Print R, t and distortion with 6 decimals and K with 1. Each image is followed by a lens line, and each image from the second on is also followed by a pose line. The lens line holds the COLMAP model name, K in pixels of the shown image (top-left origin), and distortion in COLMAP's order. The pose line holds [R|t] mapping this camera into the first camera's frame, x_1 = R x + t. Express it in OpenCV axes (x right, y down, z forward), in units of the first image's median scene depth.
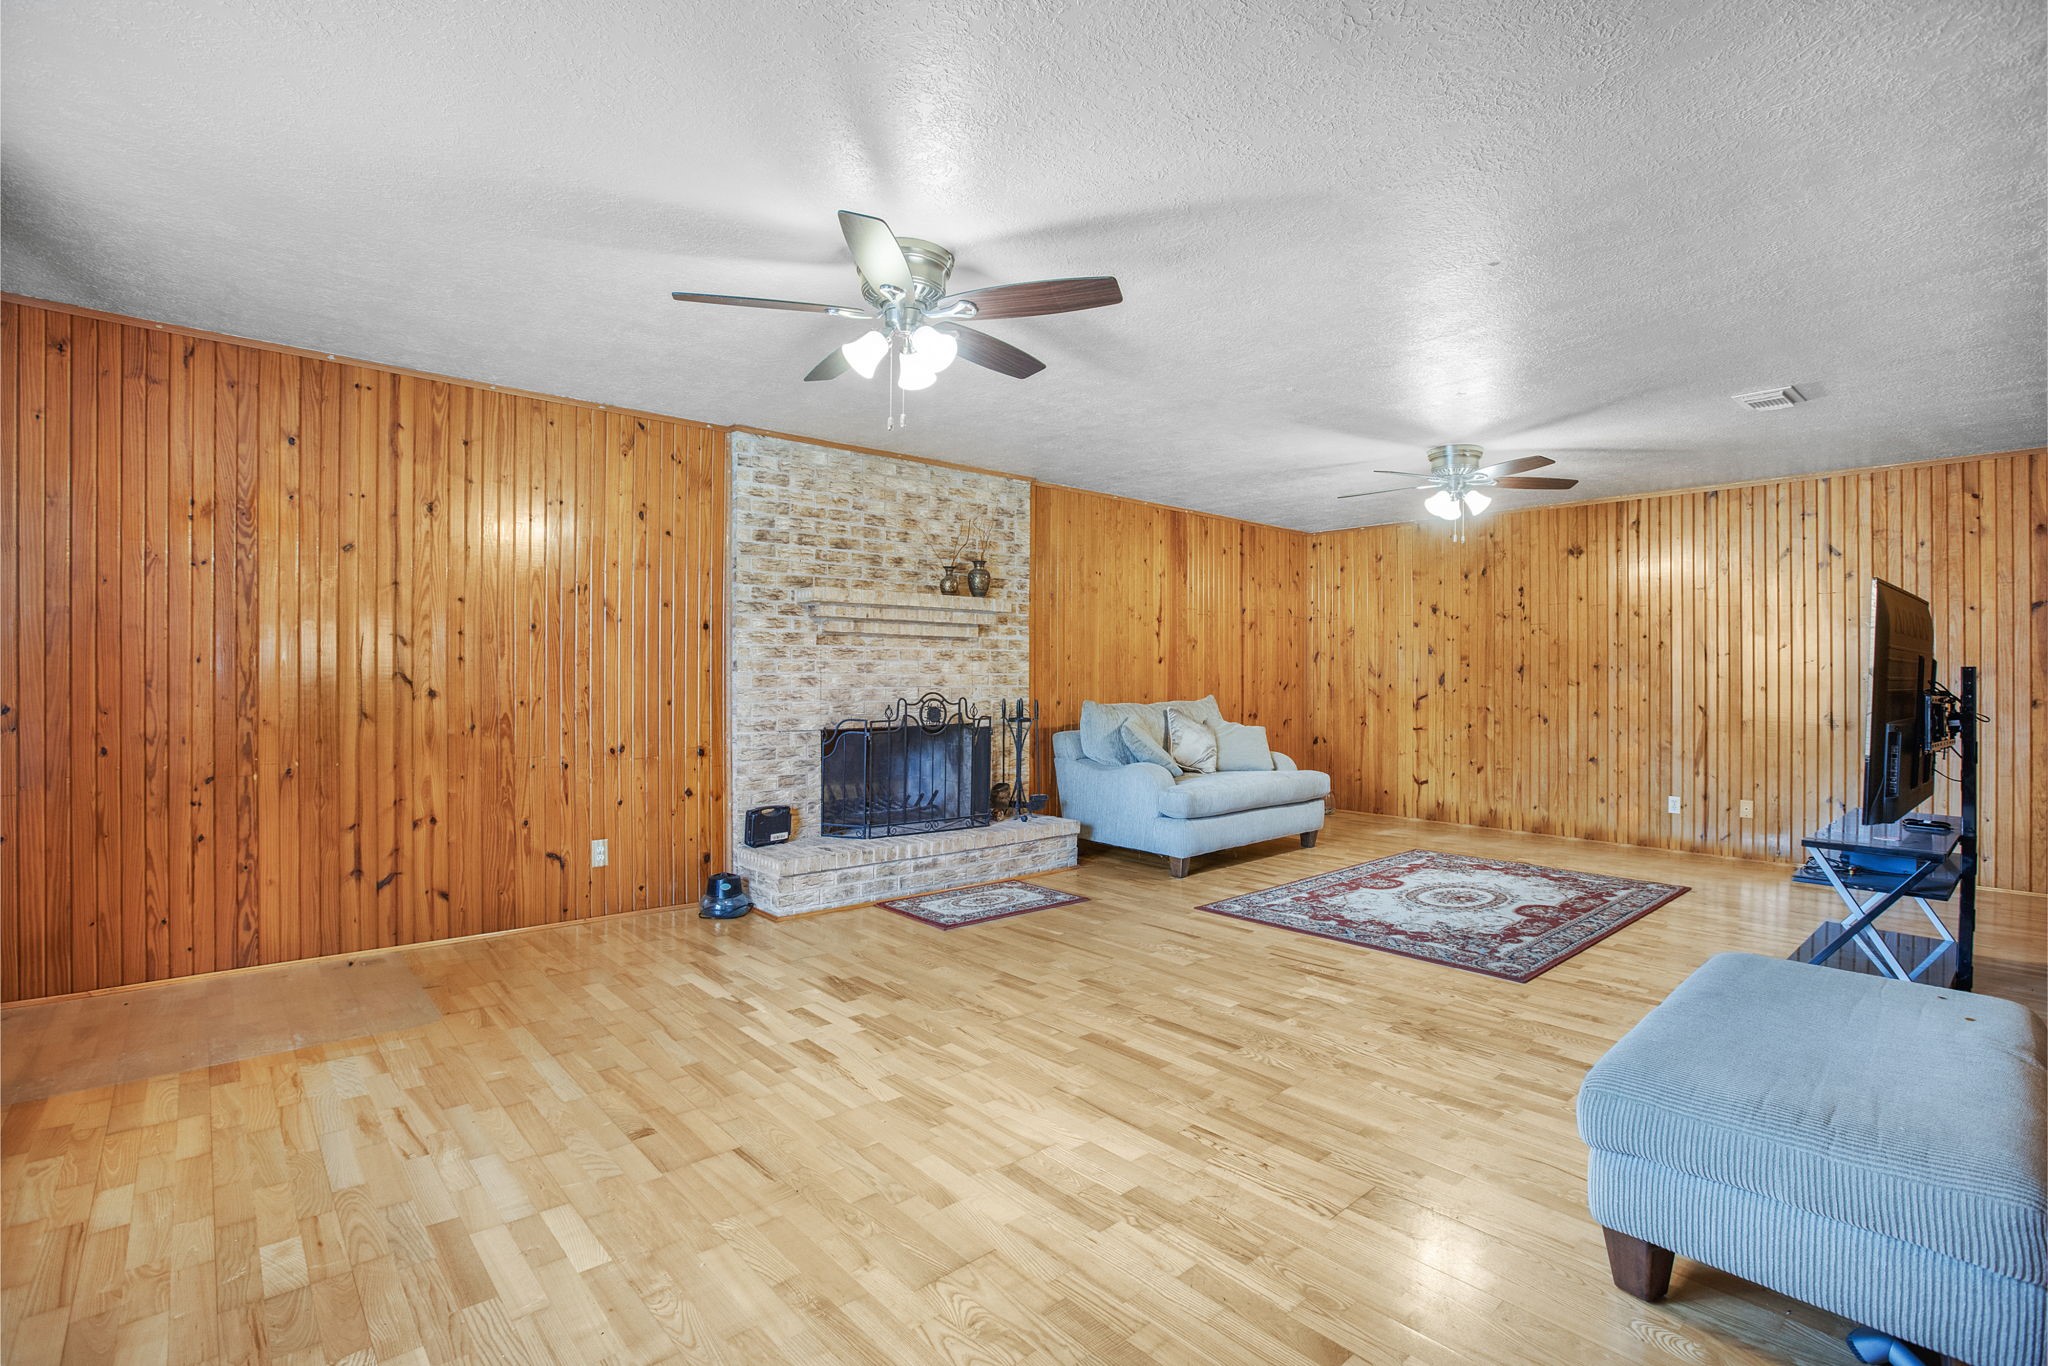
lens RADIAL K [[957.2, 0, 1026.0], [0, 957.2, 671.1], [0, 0, 1]] dist [-0.048328, 0.007811]
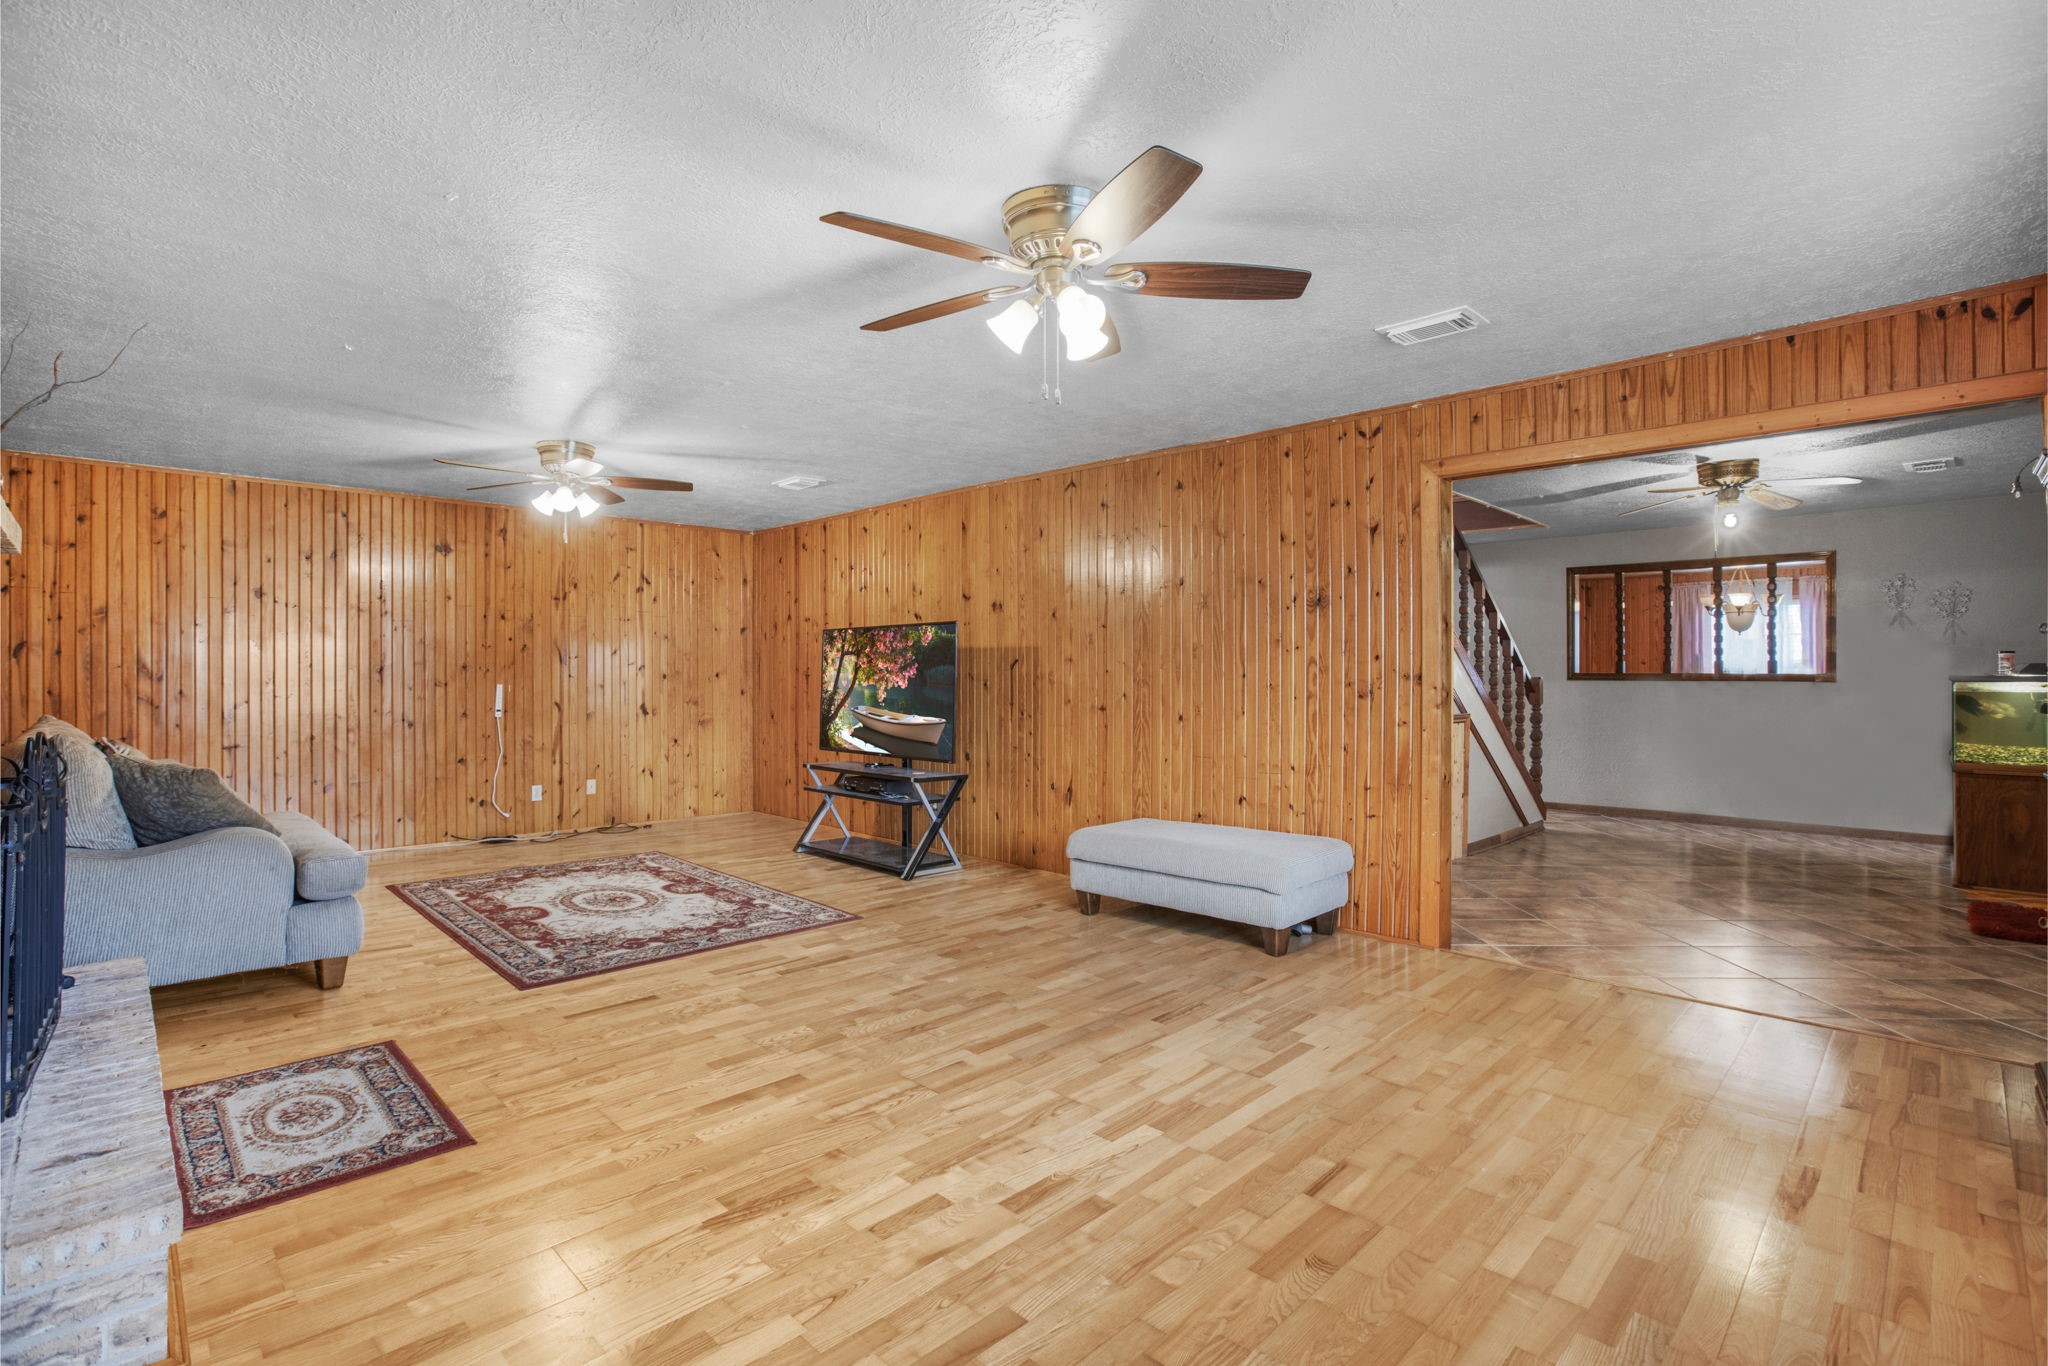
lens RADIAL K [[957.2, 0, 1026.0], [0, 957.2, 671.1], [0, 0, 1]] dist [-0.048328, 0.007811]
pose [[-0.056428, -0.005156, 0.998393, -0.448847], [-0.002965, 0.999983, 0.004997, -0.007764], [-0.998402, -0.002678, -0.056442, 0.488099]]
